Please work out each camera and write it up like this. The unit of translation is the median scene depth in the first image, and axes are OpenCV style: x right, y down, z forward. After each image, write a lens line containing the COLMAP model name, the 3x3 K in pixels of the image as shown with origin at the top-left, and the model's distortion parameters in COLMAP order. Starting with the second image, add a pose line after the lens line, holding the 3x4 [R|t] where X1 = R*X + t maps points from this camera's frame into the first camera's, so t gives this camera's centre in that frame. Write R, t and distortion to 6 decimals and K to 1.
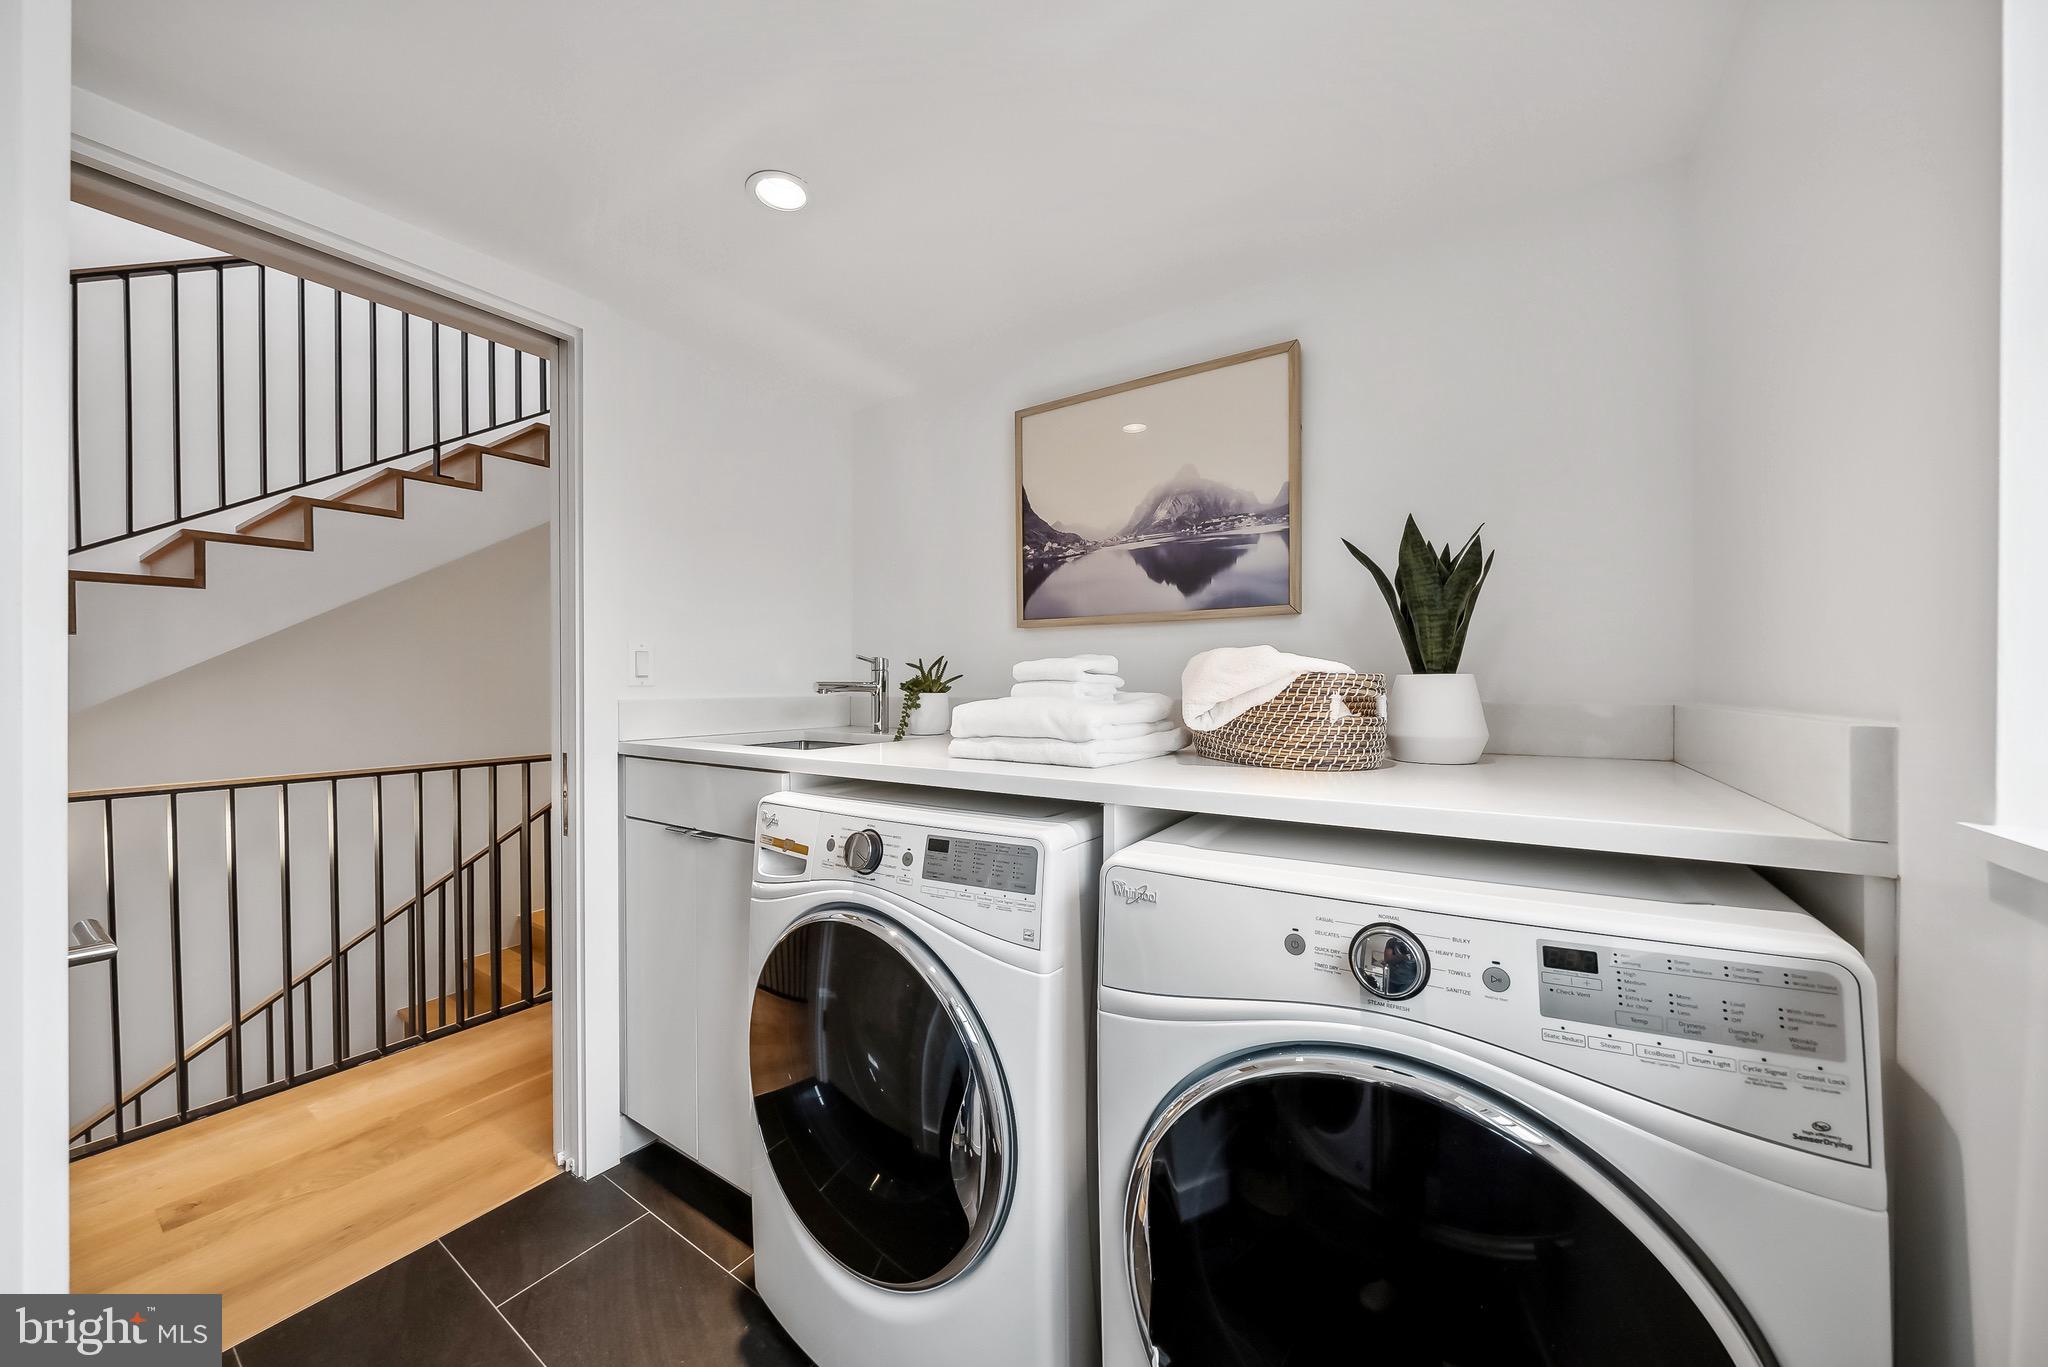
lens RADIAL K [[712.6, 0, 1015.6], [0, 712.6, 686.5], [0, 0, 1]] dist [0.000606, 0.000009]
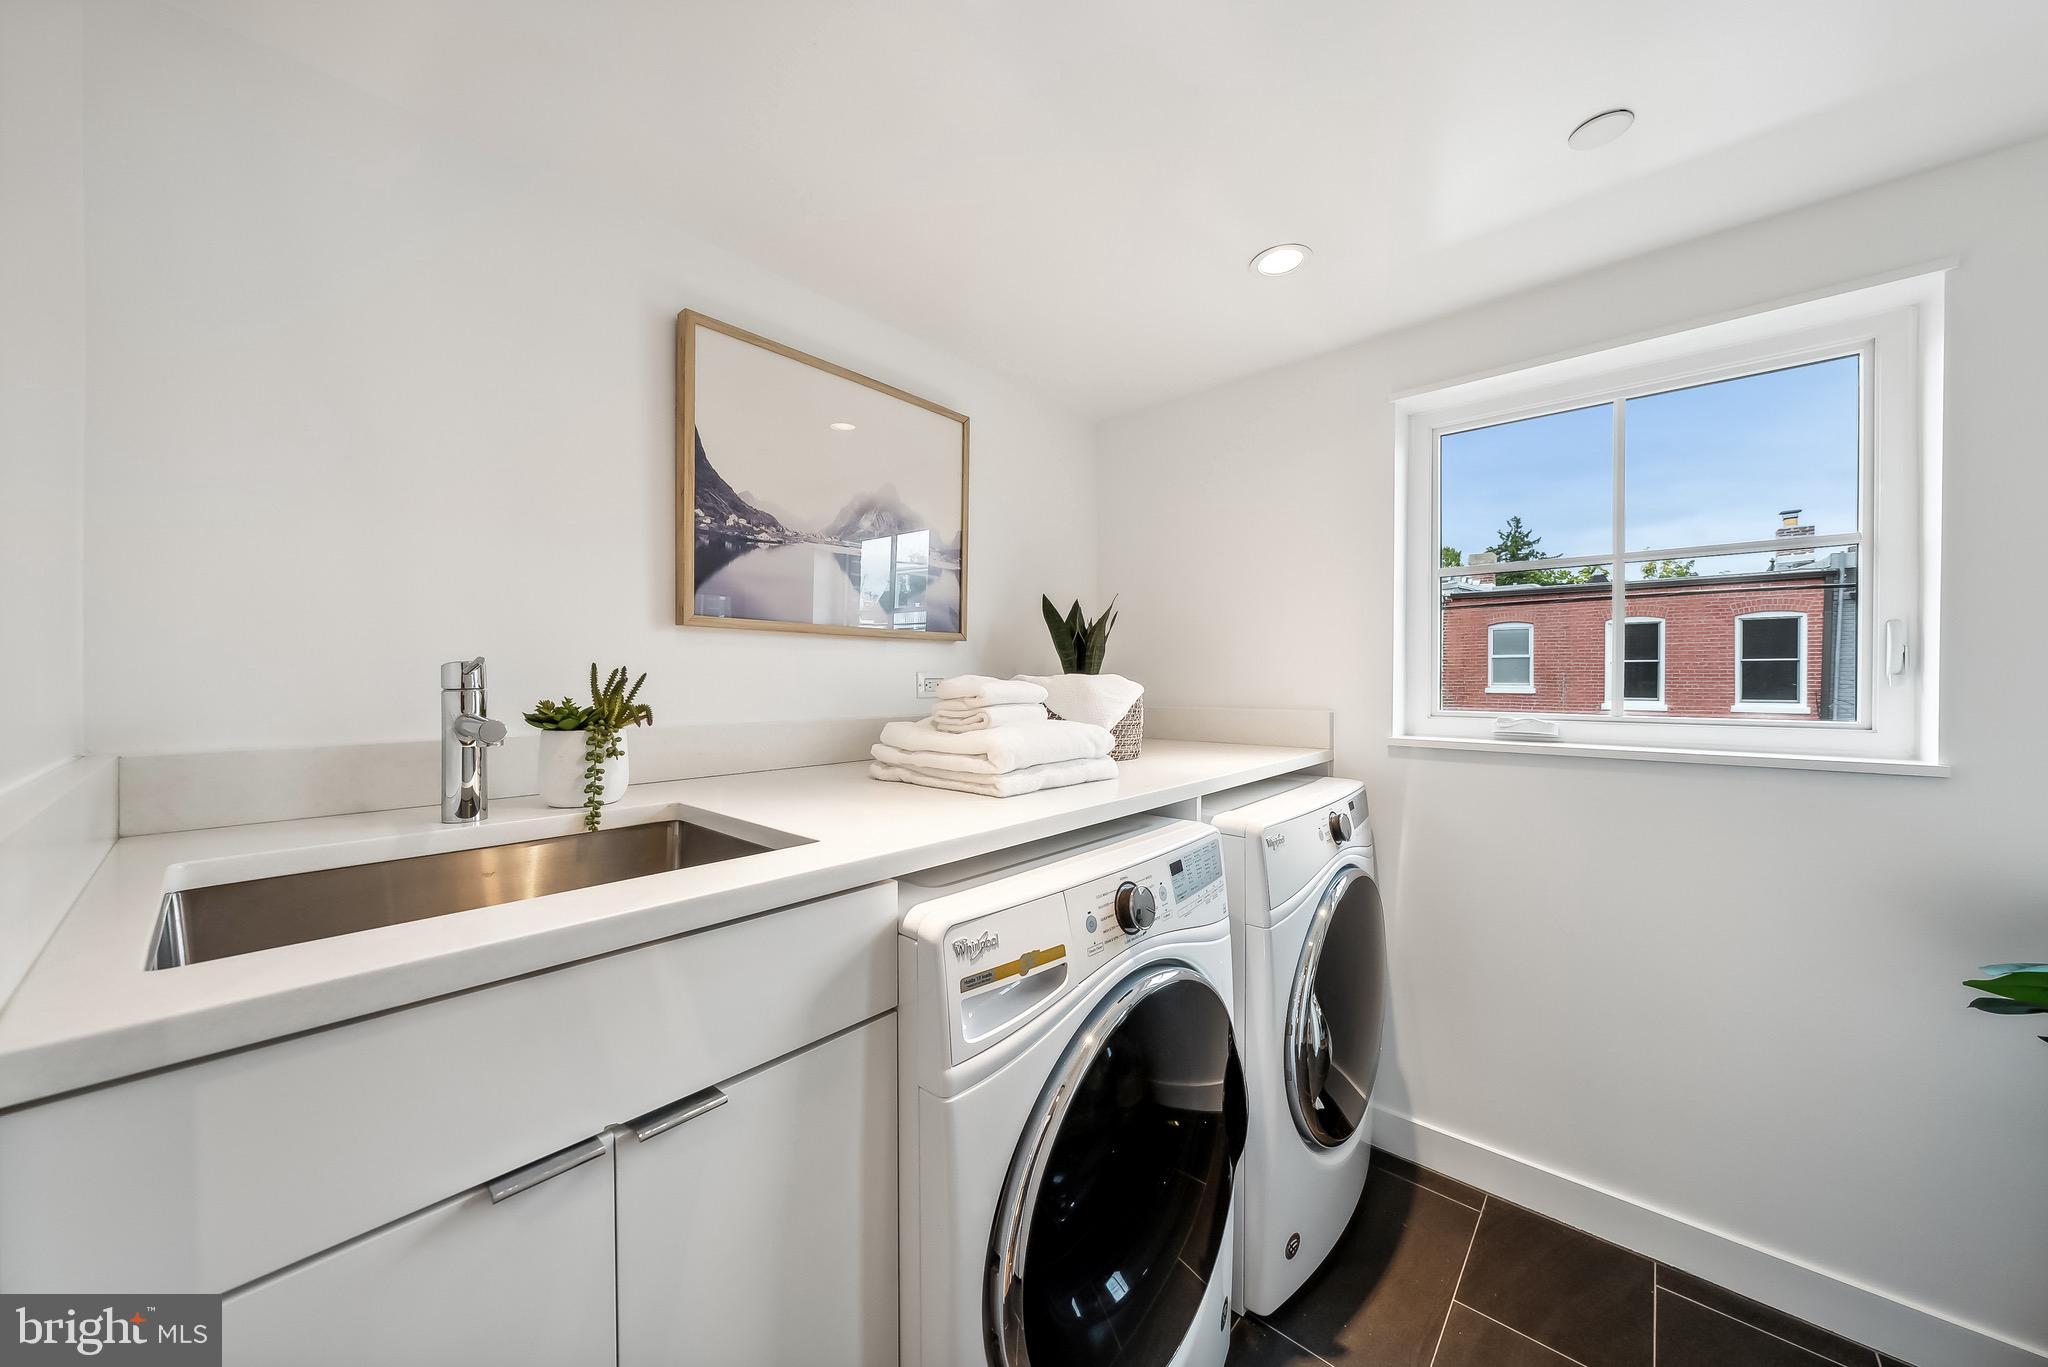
lens RADIAL K [[712.6, 0, 1015.6], [0, 712.6, 686.5], [0, 0, 1]] dist [0.000606, 0.000009]
pose [[0.132499, -0.008375, 0.991148, -0.675449], [0.006043, 0.999953, 0.007641, -0.028537], [-0.991165, 0.004977, 0.132543, 0.634076]]
